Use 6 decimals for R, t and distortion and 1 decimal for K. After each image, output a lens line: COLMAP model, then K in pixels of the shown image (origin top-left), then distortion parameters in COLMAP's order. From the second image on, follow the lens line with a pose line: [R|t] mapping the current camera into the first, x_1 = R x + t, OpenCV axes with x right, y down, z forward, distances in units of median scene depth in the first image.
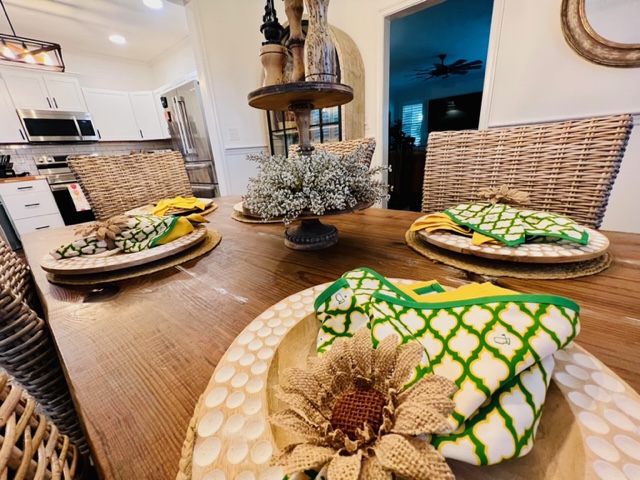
lens RADIAL K [[257.4, 0, 320.7], [0, 257.4, 241.9], [0, 0, 1]] dist [-0.000326, 0.000023]
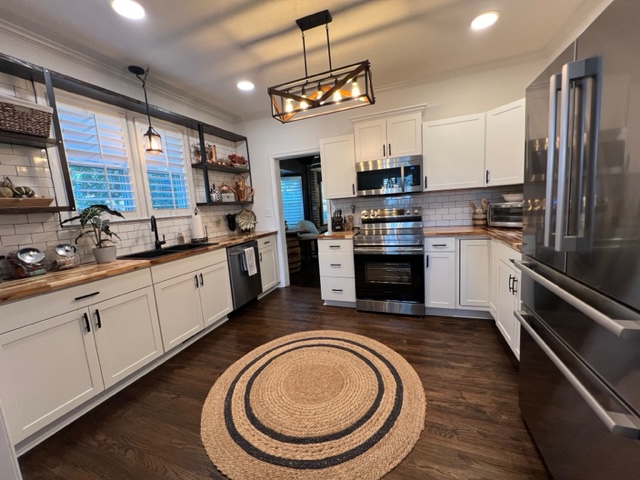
lens RADIAL K [[258.2, 0, 319.7], [0, 258.2, 239.3], [0, 0, 1]] dist [0.001893, -0.000092]
pose [[0.315266, 0.168696, -0.933889, -0.298008], [-0.277066, 0.957562, 0.079439, -0.280804], [0.907658, 0.233704, 0.348626, 0.600567]]
